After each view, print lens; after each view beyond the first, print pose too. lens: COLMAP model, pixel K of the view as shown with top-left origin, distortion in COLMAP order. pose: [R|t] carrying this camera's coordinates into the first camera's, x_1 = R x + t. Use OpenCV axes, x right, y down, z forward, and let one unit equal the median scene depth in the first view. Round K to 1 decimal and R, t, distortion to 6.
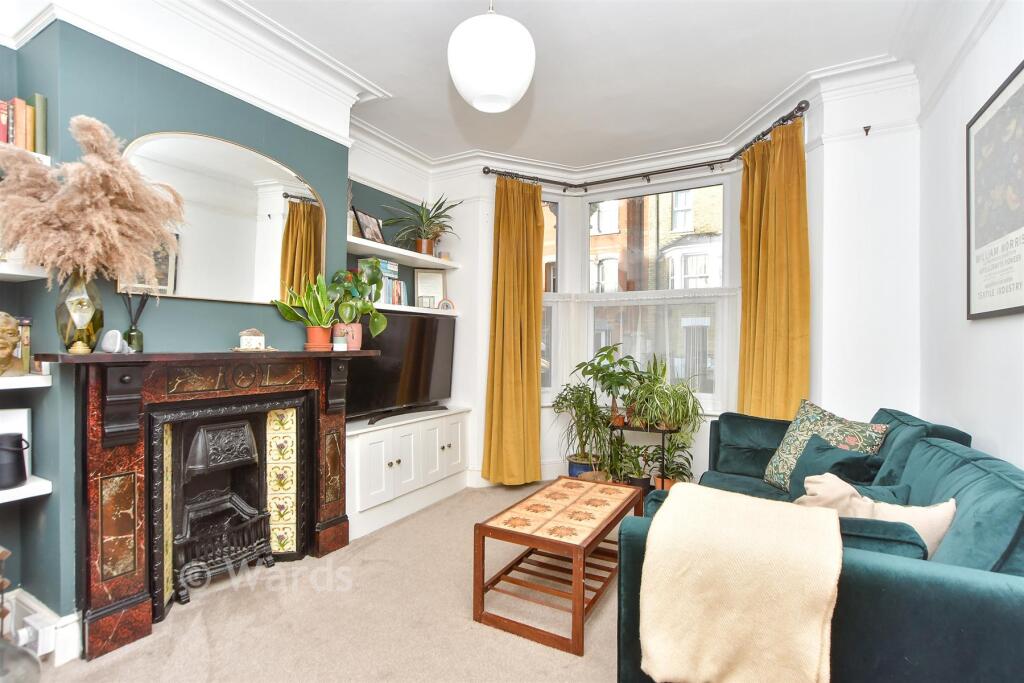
lens RADIAL K [[475.0, 0, 512.1], [0, 475.0, 345.1], [0, 0, 1]] dist [-0.000741, -0.000033]
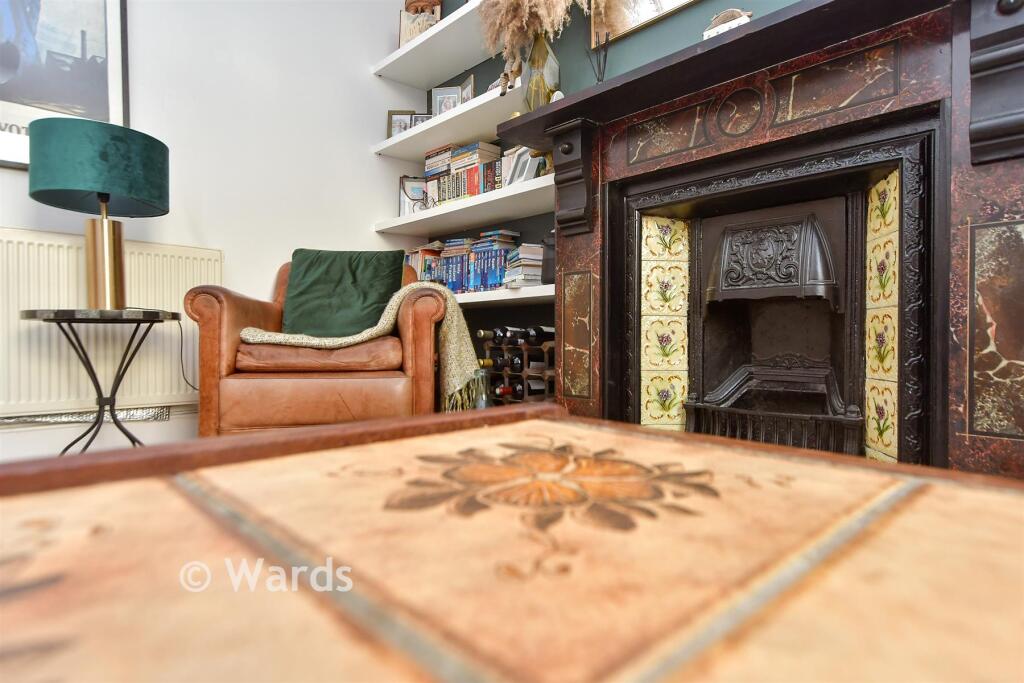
lens RADIAL K [[565.7, 0, 510.8], [0, 565.7, 342.9], [0, 0, 1]] dist [-0.006647, -0.000446]
pose [[-0.293486, -0.004754, -0.955952, 0.112969], [-0.000268, 0.999988, -0.004891, 0.368901], [0.955963, -0.001179, -0.293483, 1.086871]]
